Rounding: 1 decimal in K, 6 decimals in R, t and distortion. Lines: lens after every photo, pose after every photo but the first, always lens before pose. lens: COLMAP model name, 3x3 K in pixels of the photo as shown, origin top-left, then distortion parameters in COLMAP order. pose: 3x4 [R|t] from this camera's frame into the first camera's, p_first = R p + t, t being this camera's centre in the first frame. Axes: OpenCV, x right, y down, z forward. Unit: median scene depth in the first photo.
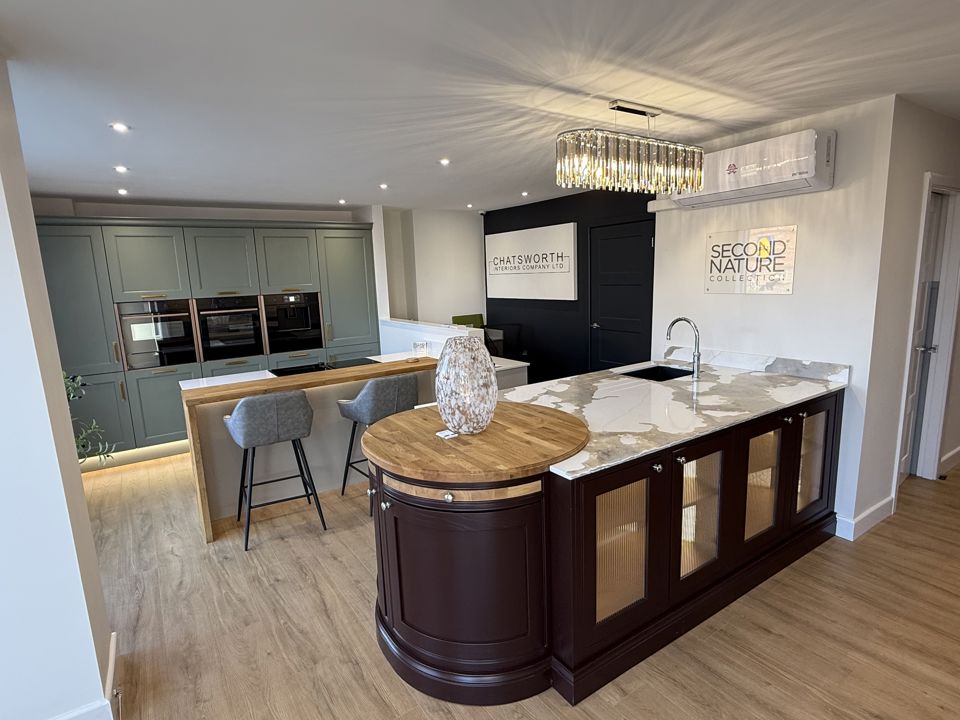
lens RADIAL K [[507.5, 0, 480.0], [0, 507.5, 360.0], [0, 0, 1]] dist [0.000495, -0.000020]
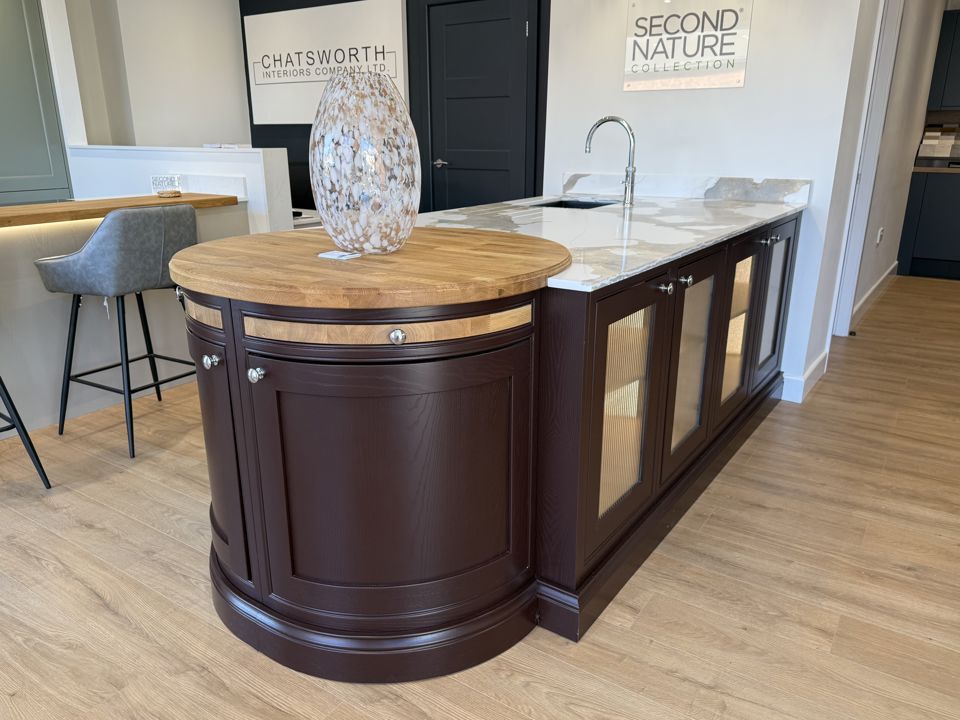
lens RADIAL K [[706.4, 0, 480.0], [0, 706.4, 360.0], [0, 0, 1]] dist [0.048139, -0.073557]
pose [[0.927077, -0.077401, 0.366794, -0.146304], [0.028412, 0.990146, 0.137128, 0.106171], [-0.373794, -0.116707, 0.920140, 0.133668]]
